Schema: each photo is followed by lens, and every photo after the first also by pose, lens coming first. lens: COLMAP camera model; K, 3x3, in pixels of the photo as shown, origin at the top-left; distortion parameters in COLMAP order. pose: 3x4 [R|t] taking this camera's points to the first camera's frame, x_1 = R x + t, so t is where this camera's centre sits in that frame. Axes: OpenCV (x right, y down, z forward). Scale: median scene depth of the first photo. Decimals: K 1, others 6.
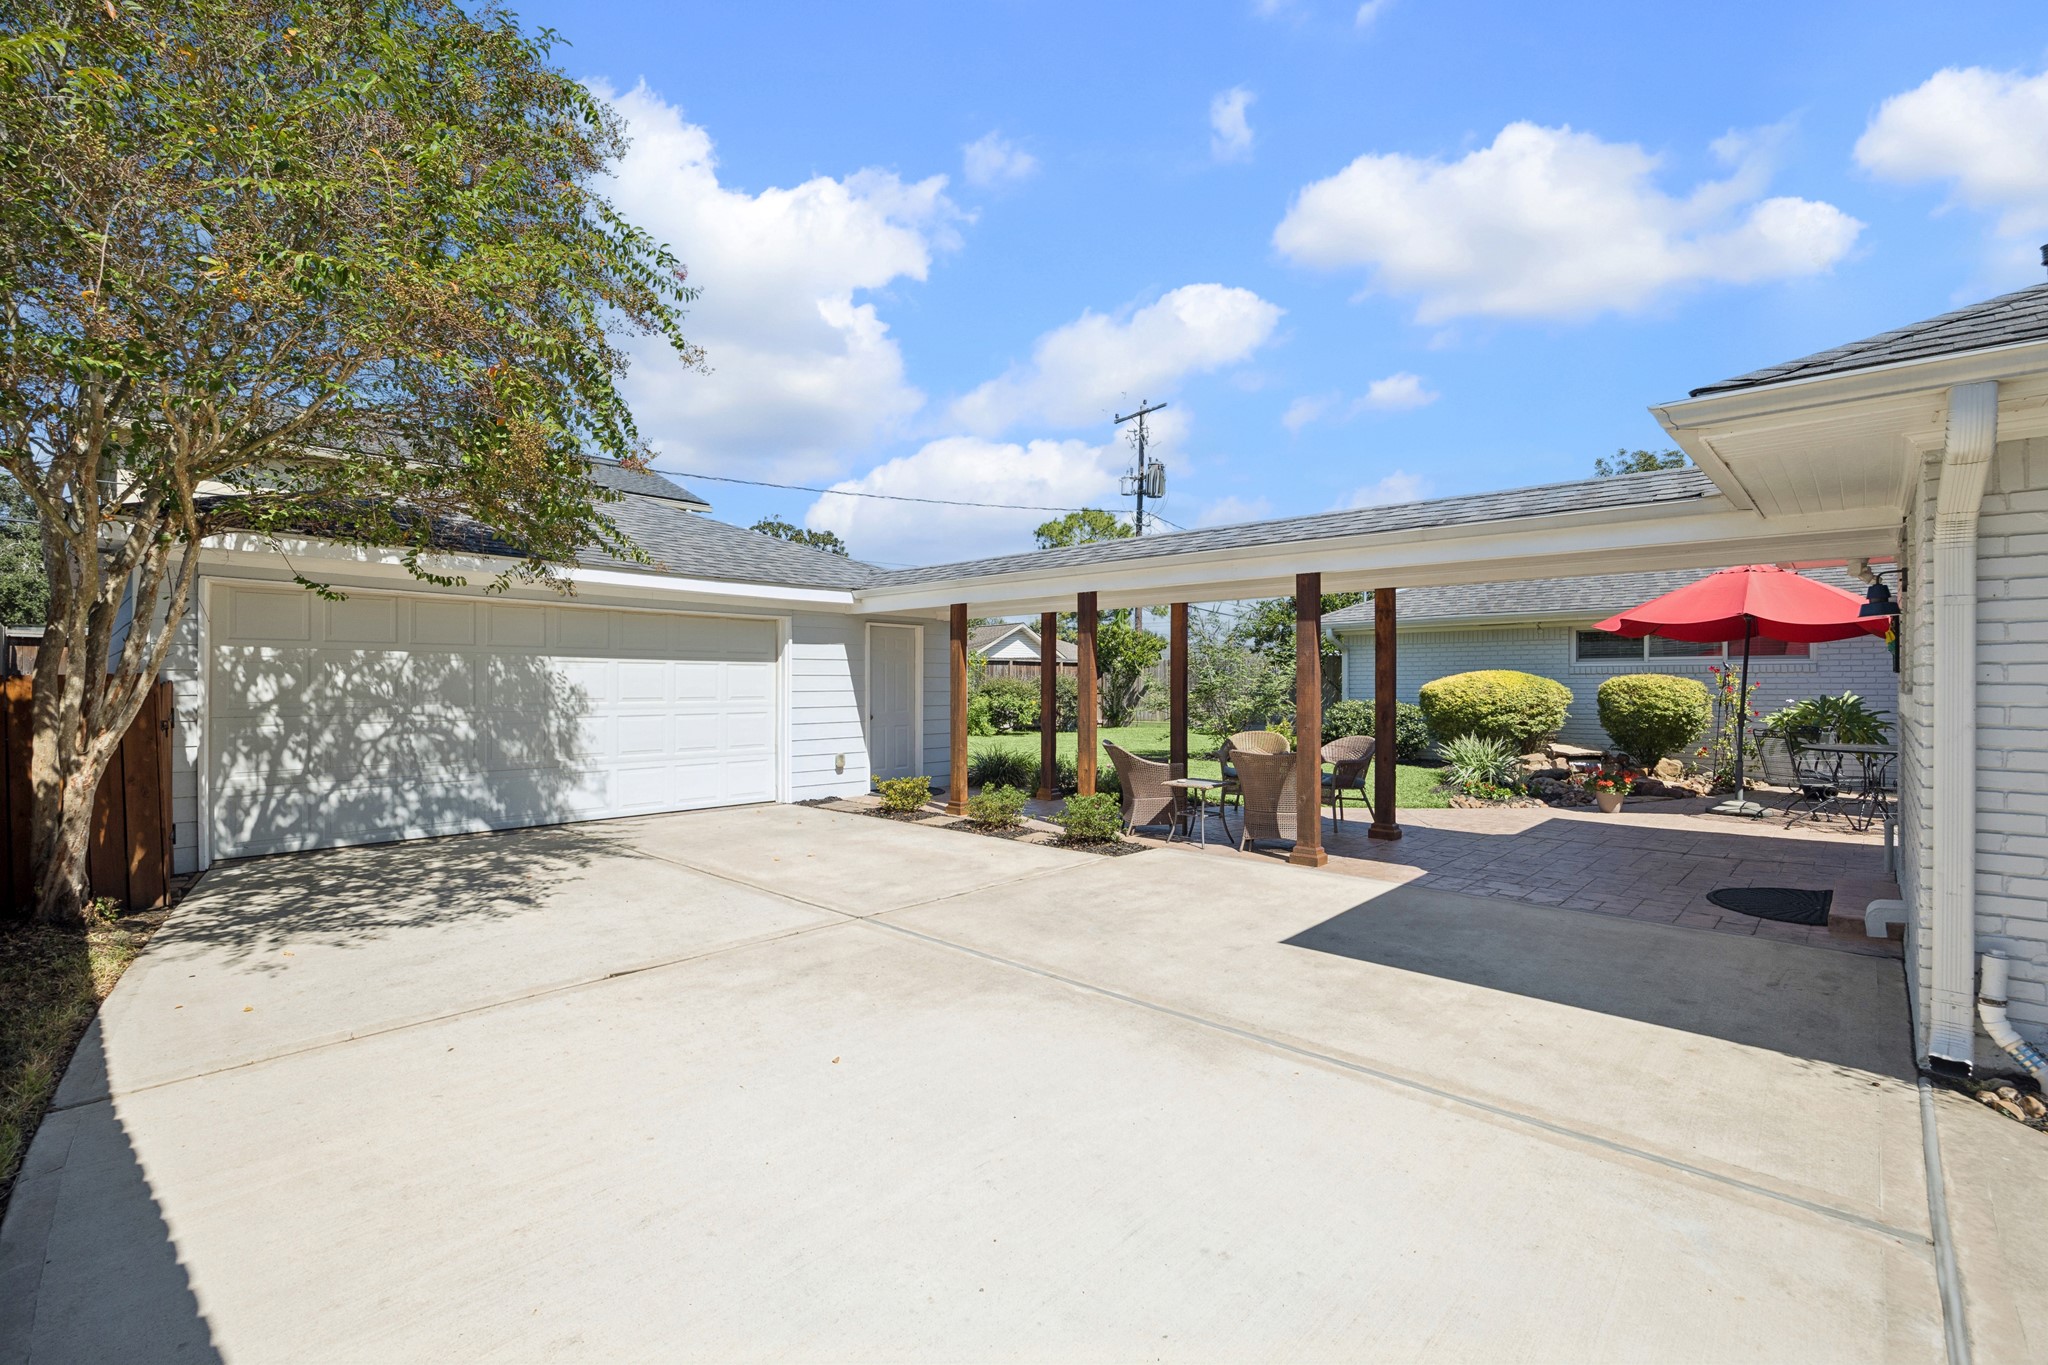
lens RADIAL K [[923.3, 0, 1018.1], [0, 923.3, 675.6], [0, 0, 1]] dist [-0.004554, -0.001501]
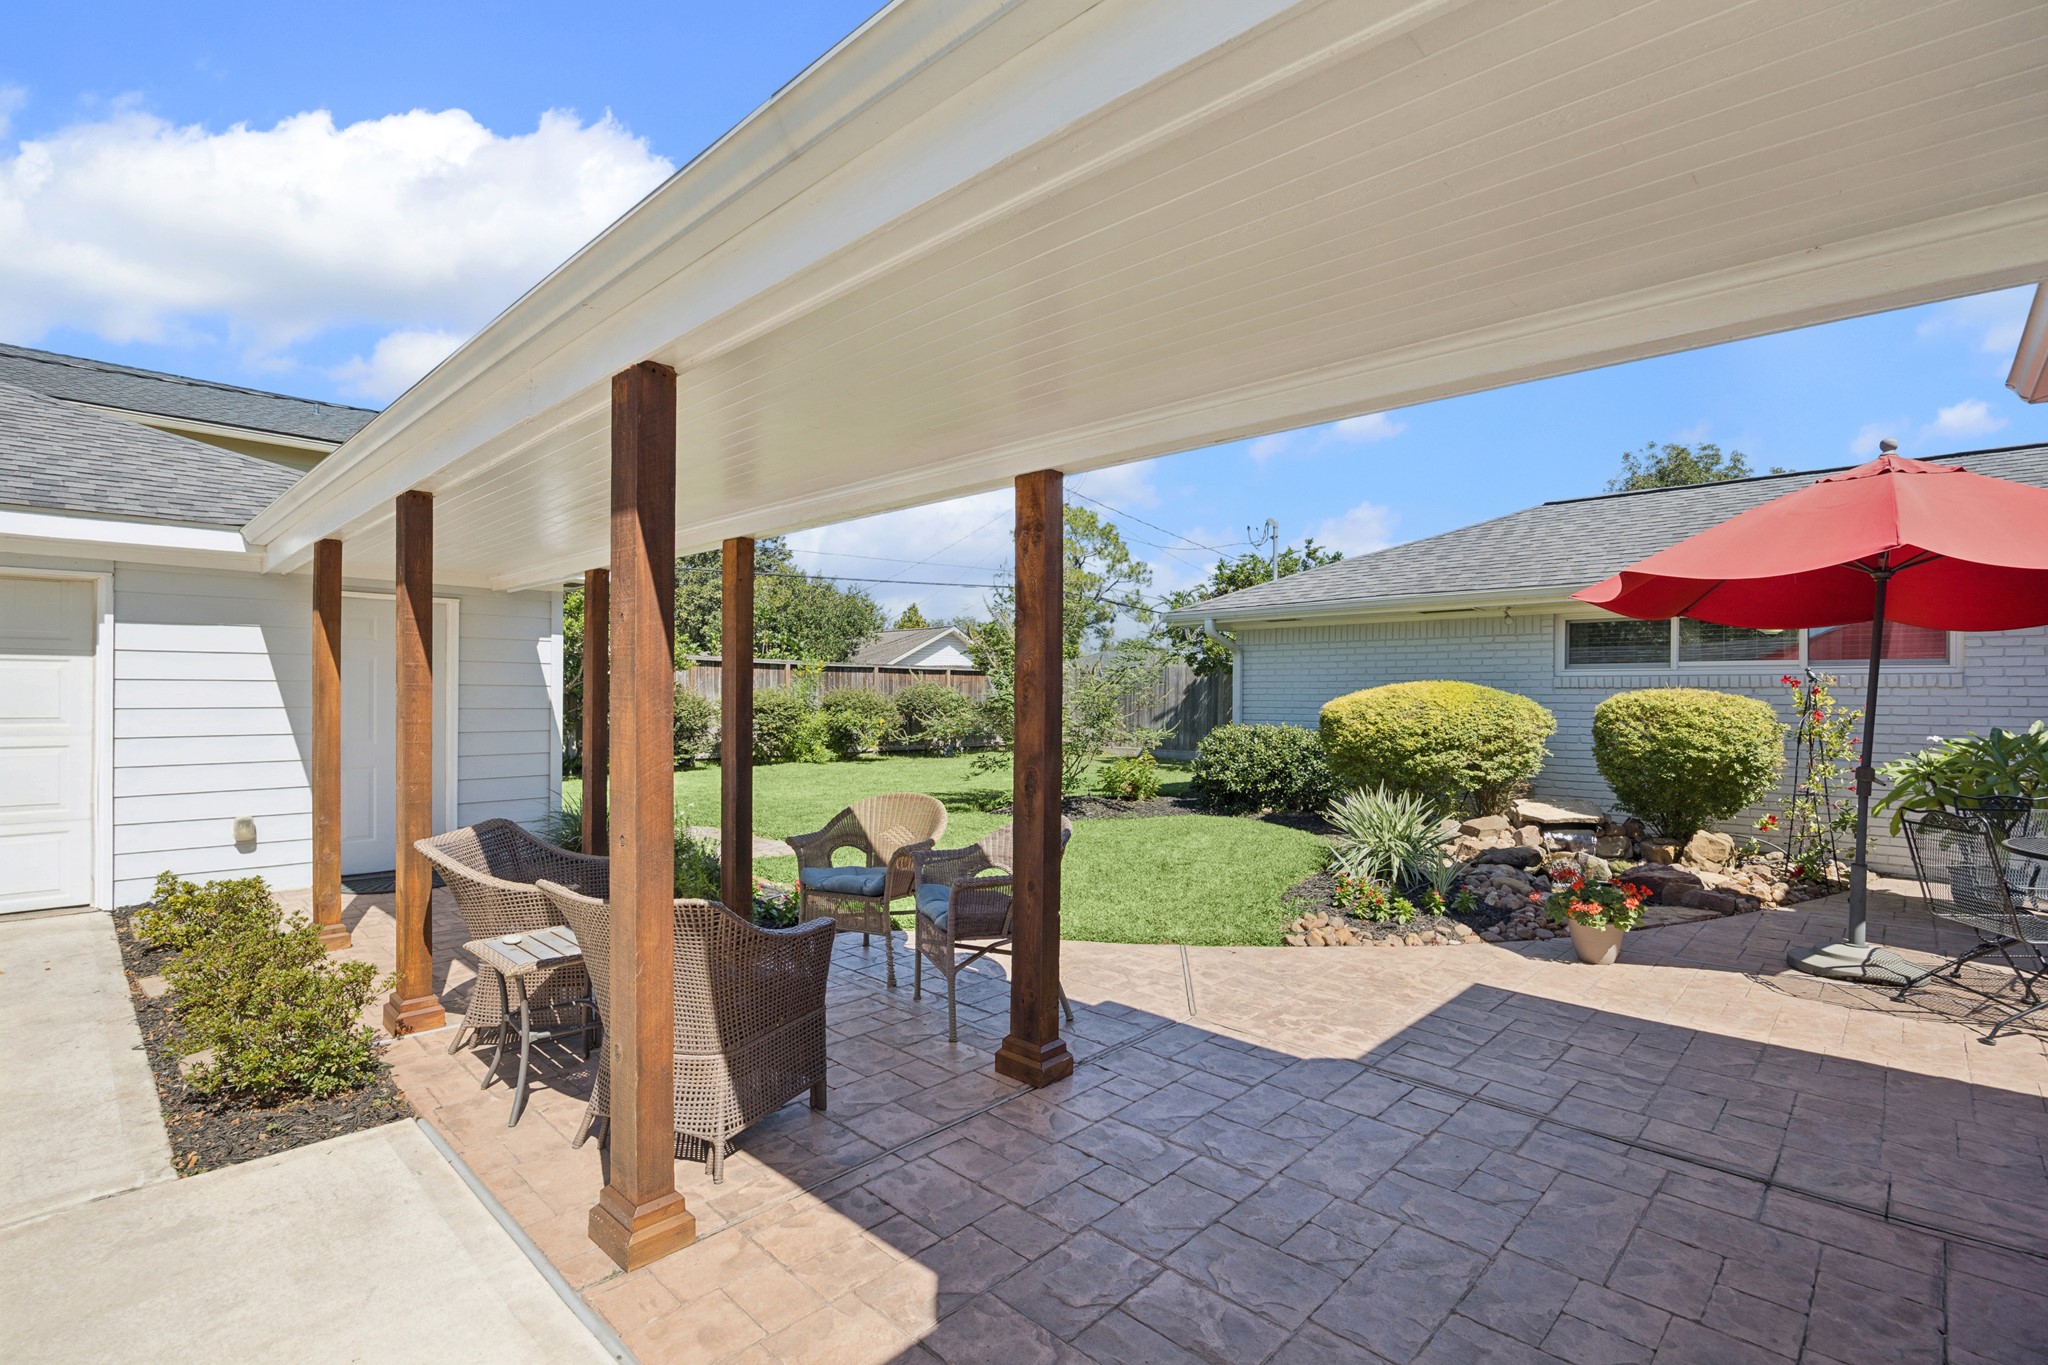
lens RADIAL K [[940.7, 0, 1027.9], [0, 940.7, 693.5], [0, 0, 1]] dist [-0.007014, -0.000209]
pose [[0.999952, 0.007348, -0.006465, 0.264927], [-0.007307, 0.999953, 0.006344, 0.000864], [0.006512, -0.006296, 0.999959, 0.385680]]
